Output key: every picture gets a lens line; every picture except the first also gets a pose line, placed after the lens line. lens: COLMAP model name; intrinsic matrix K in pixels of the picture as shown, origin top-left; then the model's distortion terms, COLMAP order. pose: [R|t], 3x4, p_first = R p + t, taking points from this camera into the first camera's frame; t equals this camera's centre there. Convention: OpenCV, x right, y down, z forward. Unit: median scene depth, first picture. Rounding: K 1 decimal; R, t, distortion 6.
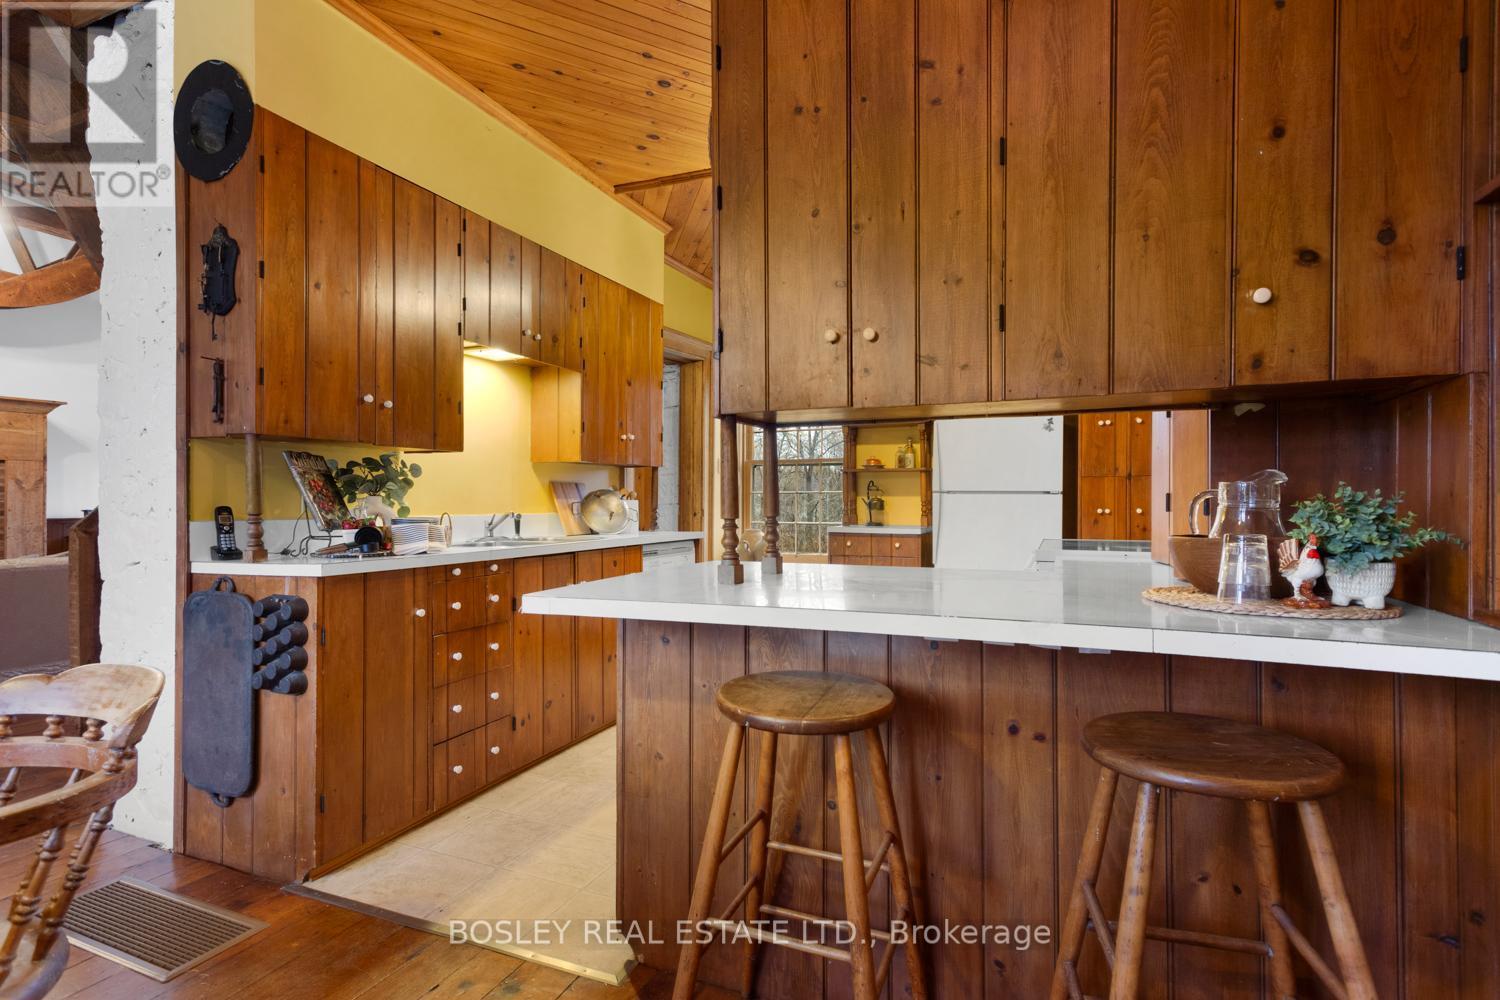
lens RADIAL K [[726.8, 0, 750.0], [0, 726.8, 500.0], [0, 0, 1]] dist [-0.001091, -0.000209]
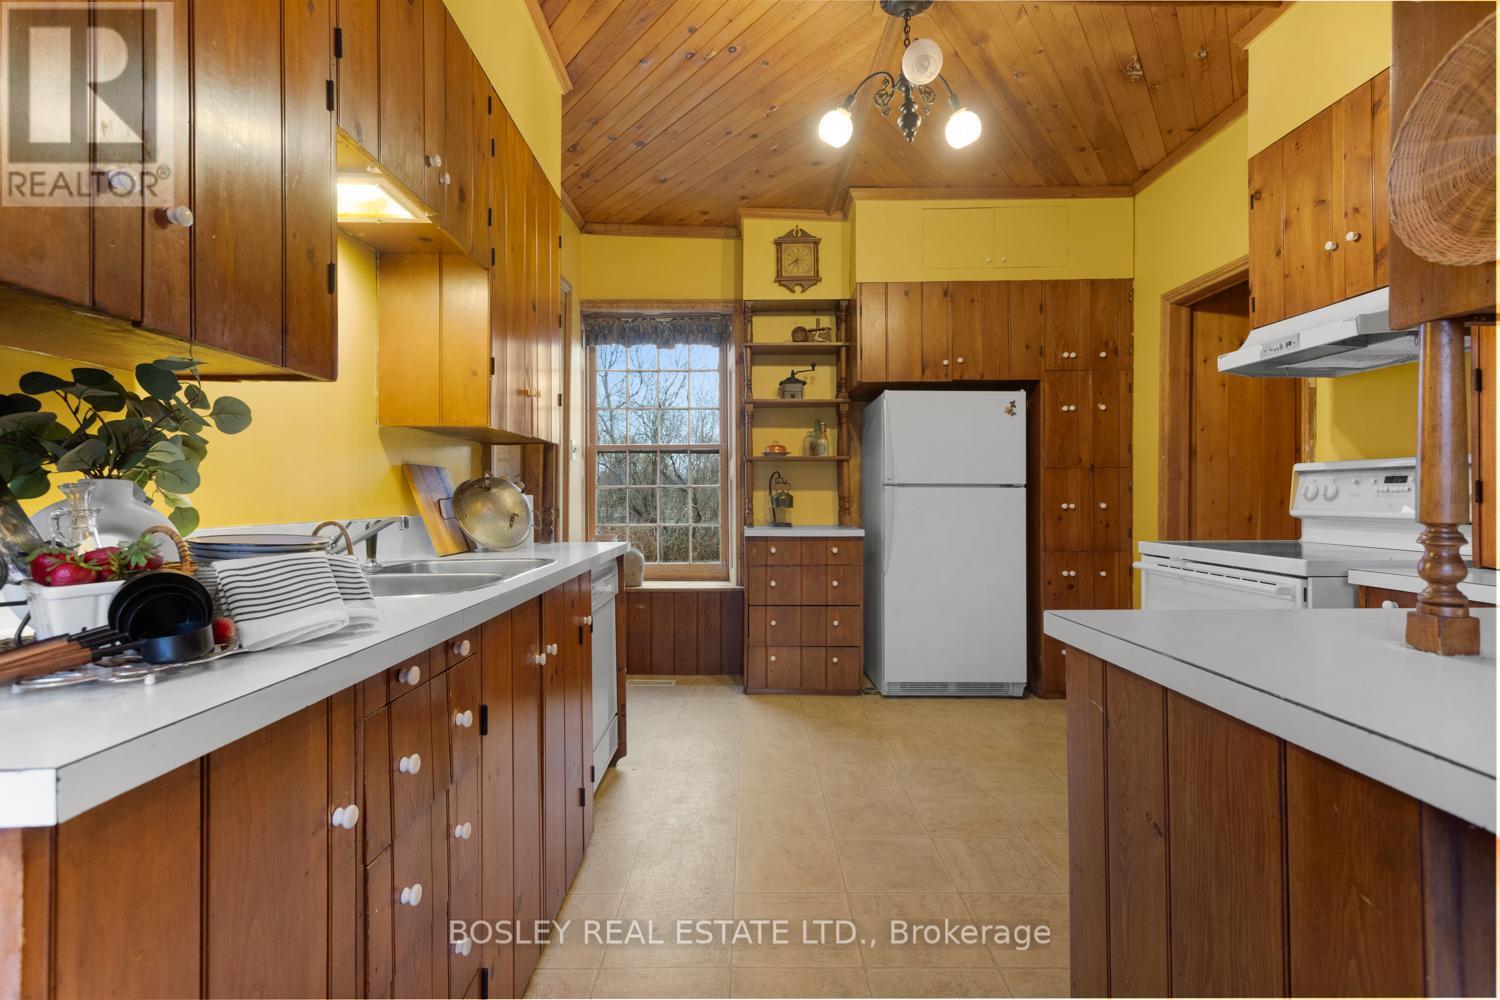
lens RADIAL K [[716.2, 0, 750.0], [0, 716.2, 500.0], [0, 0, 1]] dist [-0.000526, 0.000010]
pose [[0.912936, -0.004351, 0.408079, -0.253646], [0.002976, 0.999988, 0.004005, 0.002988], [-0.408091, -0.002442, 0.912938, 0.374371]]
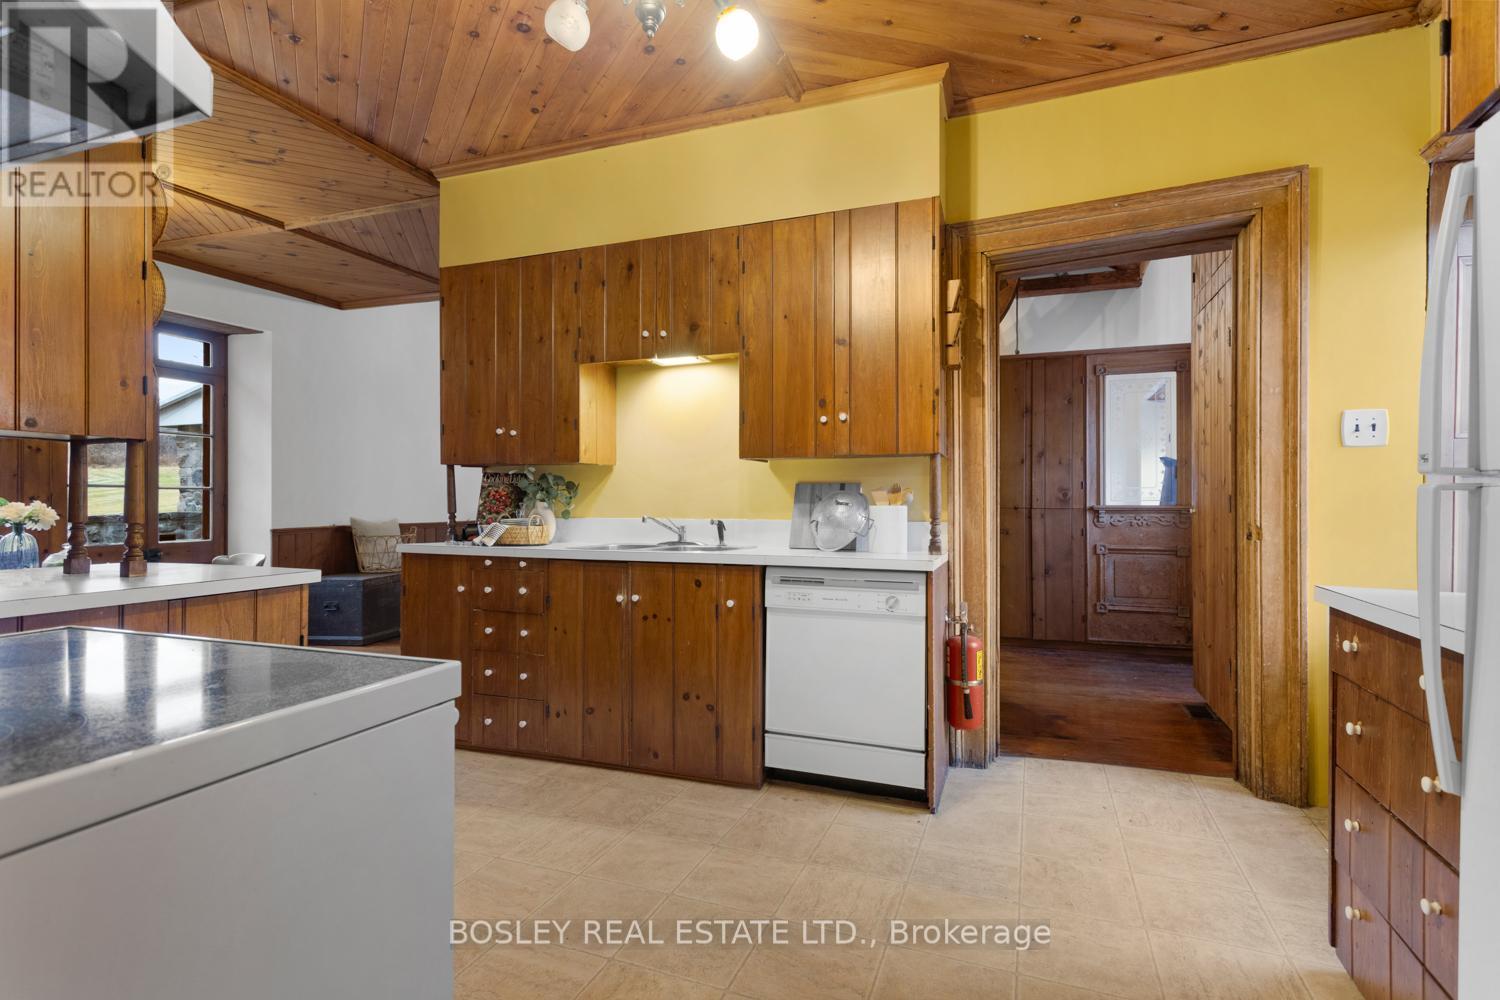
lens RADIAL K [[726.8, 0, 750.0], [0, 726.8, 500.0], [0, 0, 1]] dist [-0.001091, -0.000209]
pose [[0.034945, -0.002960, -0.999385, 0.554688], [0.000356, 0.999996, -0.002949, -0.002968], [0.999389, -0.000253, 0.034946, 0.906518]]
